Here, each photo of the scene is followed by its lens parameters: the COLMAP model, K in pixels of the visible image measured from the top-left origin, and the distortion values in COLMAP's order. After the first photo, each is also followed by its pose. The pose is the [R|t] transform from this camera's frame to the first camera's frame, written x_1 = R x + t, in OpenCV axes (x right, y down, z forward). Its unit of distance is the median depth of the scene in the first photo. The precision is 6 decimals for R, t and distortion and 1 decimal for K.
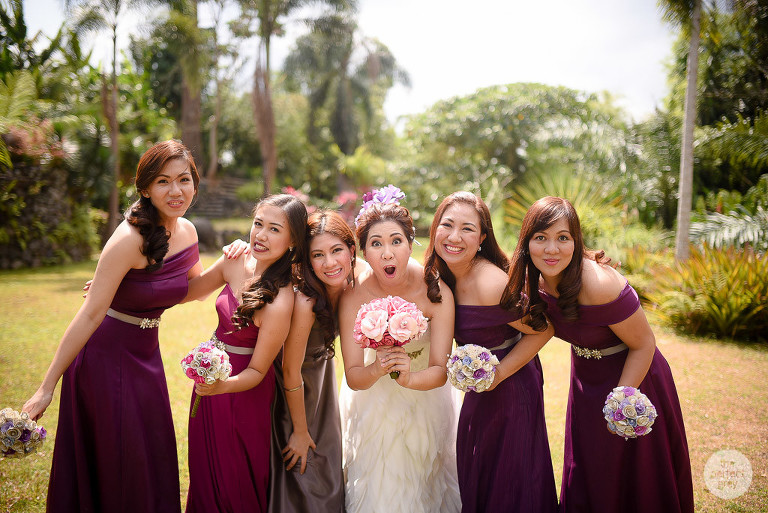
lens RADIAL K [[741.2, 0, 384.0], [0, 741.2, 256.5], [0, 0, 1]] dist [-0.001850, -0.015657]
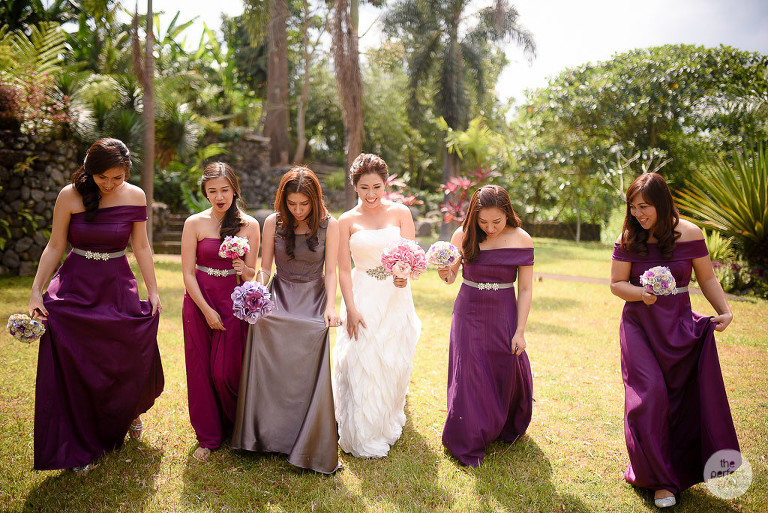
lens RADIAL K [[741.2, 0, 384.0], [0, 741.2, 256.5], [0, 0, 1]] dist [-0.001850, -0.015657]
pose [[0.990745, 0.016091, -0.134779, -0.014971], [-0.014934, 0.999842, 0.009591, -0.007975], [0.134912, -0.007489, 0.990829, 0.169107]]
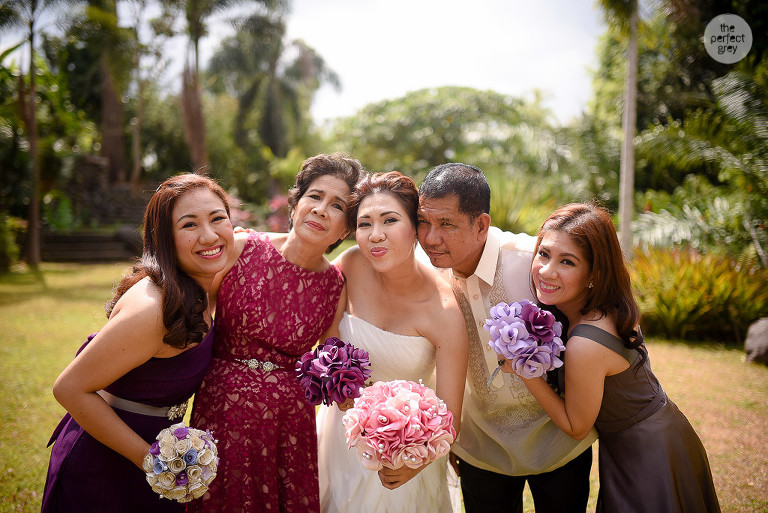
lens RADIAL K [[741.2, 0, 384.0], [0, 741.2, 256.5], [0, 0, 1]] dist [-0.001850, -0.015657]
pose [[0.994757, -0.017437, 0.100769, -0.010220], [0.017823, 0.999837, -0.002926, -0.001884], [-0.100701, 0.004707, 0.994906, 0.011586]]
